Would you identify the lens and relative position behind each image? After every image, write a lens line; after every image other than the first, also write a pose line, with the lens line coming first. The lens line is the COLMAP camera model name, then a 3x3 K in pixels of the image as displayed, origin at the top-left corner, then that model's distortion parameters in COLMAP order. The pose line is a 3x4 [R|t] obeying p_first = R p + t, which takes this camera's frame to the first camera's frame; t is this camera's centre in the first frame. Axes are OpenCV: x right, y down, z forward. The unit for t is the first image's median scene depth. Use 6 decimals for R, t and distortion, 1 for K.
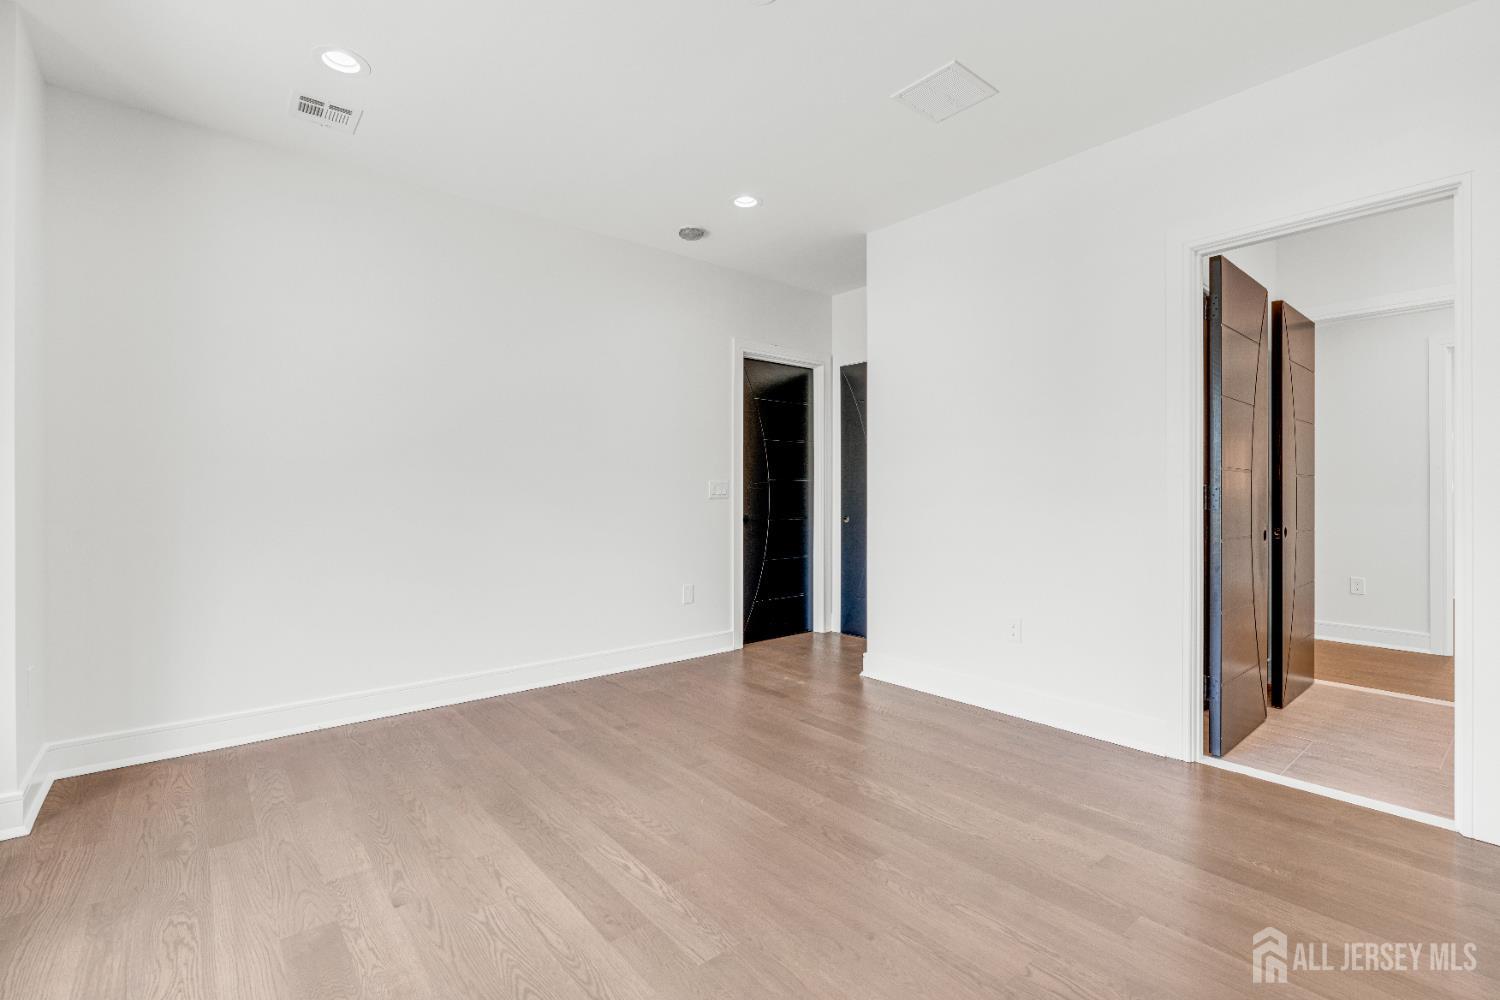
lens RADIAL K [[667.3, 0, 750.0], [0, 667.3, 500.0], [0, 0, 1]] dist [0.000167, -0.000028]
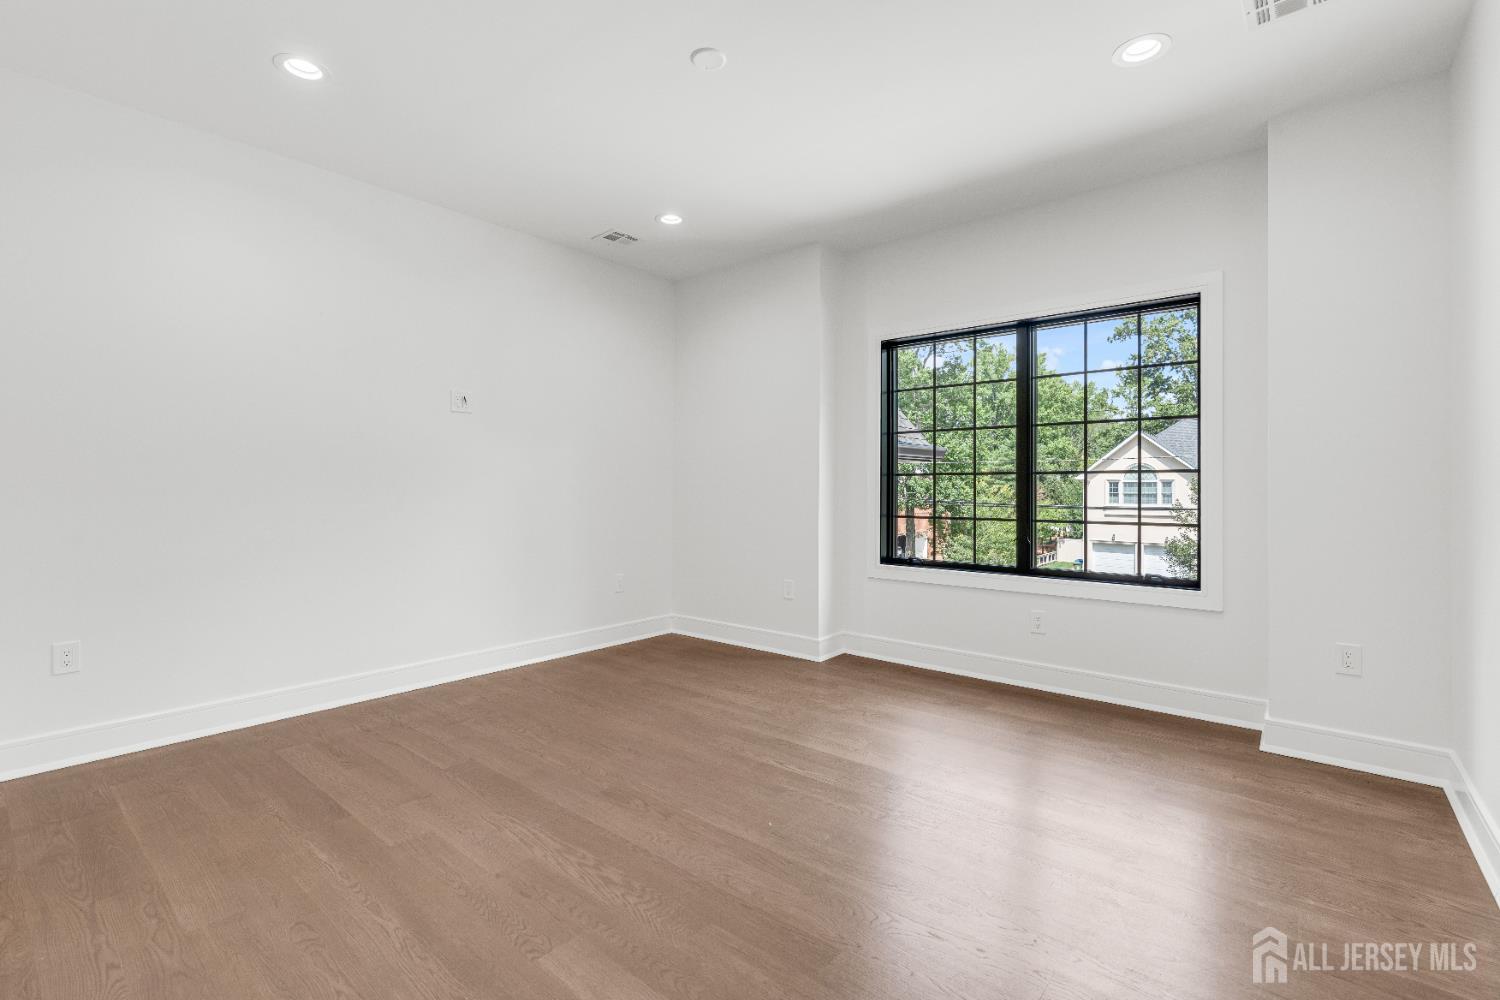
lens RADIAL K [[667.3, 0, 750.0], [0, 667.3, 500.0], [0, 0, 1]] dist [0.000167, -0.000028]
pose [[-0.983543, -0.002435, -0.180656, 0.130088], [-0.007377, 0.999617, 0.026686, -0.018020], [0.180522, 0.027579, -0.983184, 1.881142]]
